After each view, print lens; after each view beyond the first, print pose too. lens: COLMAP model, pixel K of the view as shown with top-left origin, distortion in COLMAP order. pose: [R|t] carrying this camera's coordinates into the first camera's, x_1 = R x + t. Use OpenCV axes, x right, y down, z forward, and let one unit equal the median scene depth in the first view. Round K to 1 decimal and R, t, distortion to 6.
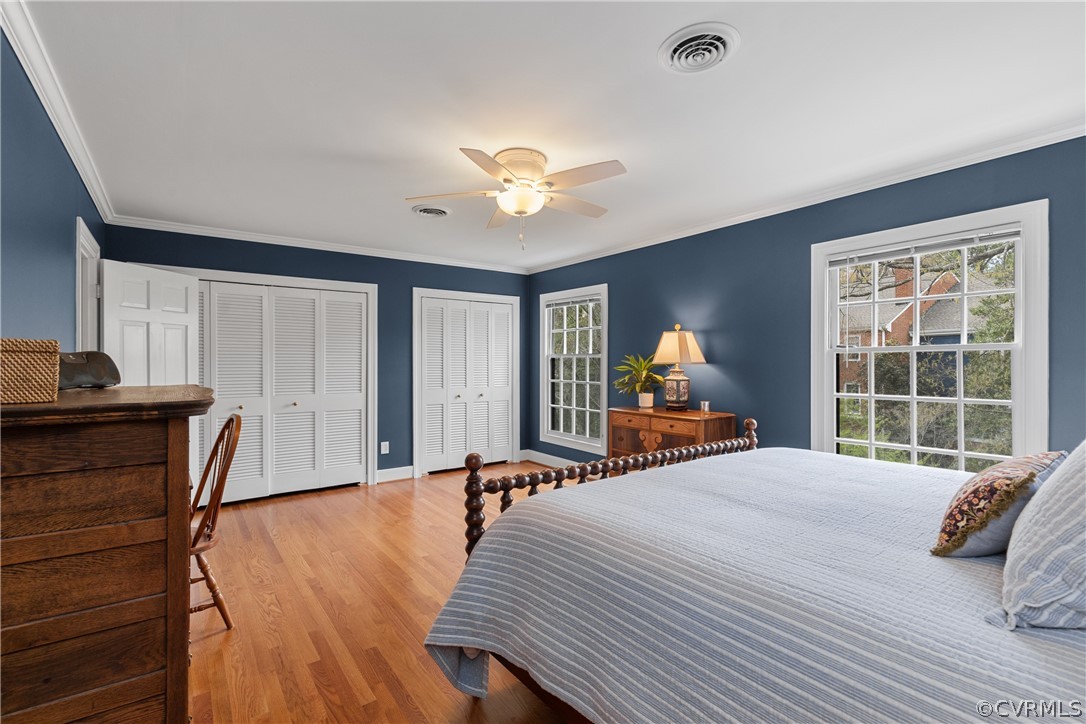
lens RADIAL K [[498.6, 0, 541.9], [0, 498.6, 364.8], [0, 0, 1]] dist [0.009969, -0.000868]
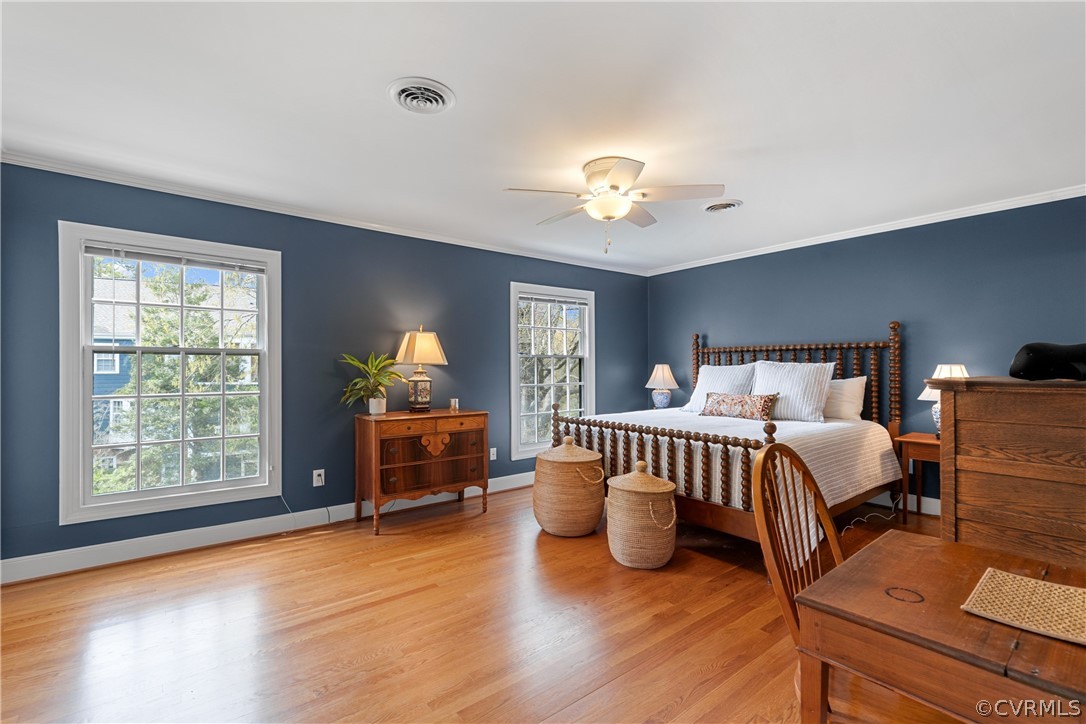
lens RADIAL K [[498.6, 0, 539.1], [0, 498.6, 358.9], [0, 0, 1]] dist [0.009969, -0.000868]
pose [[-0.030529, 0.015617, 0.999412, -0.584685], [0.005238, 0.999867, -0.015464, 0.002185], [-0.999520, 0.004763, -0.030607, 0.634500]]
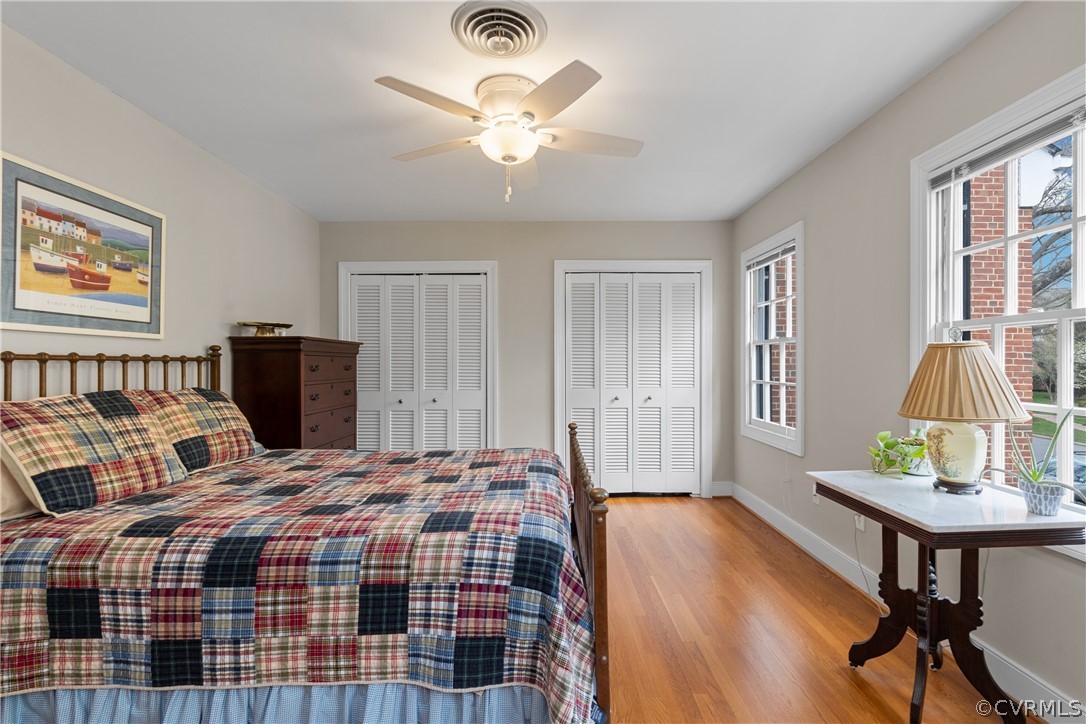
lens RADIAL K [[498.6, 0, 553.6], [0, 498.6, 360.7], [0, 0, 1]] dist [0.009969, -0.000868]
pose [[0.805226, -0.008523, -0.592907, 0.221567], [0.004357, 0.999955, -0.008456, 0.010976], [0.592953, 0.004225, 0.805226, 0.350202]]
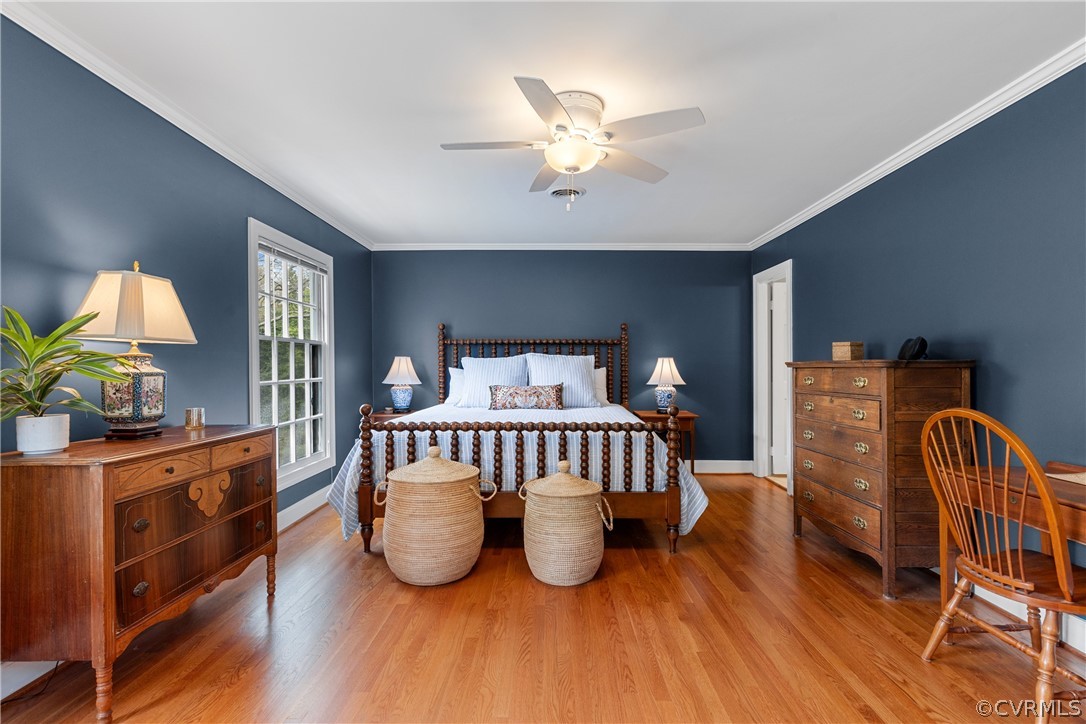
lens RADIAL K [[498.6, 0, 547.6], [0, 498.6, 370.9], [0, 0, 1]] dist [0.009969, -0.000868]
pose [[-0.809802, -0.003712, 0.586692, -0.273285], [0.001571, 0.999963, 0.008495, 0.018399], [-0.586701, 0.007801, -0.809766, 0.927162]]
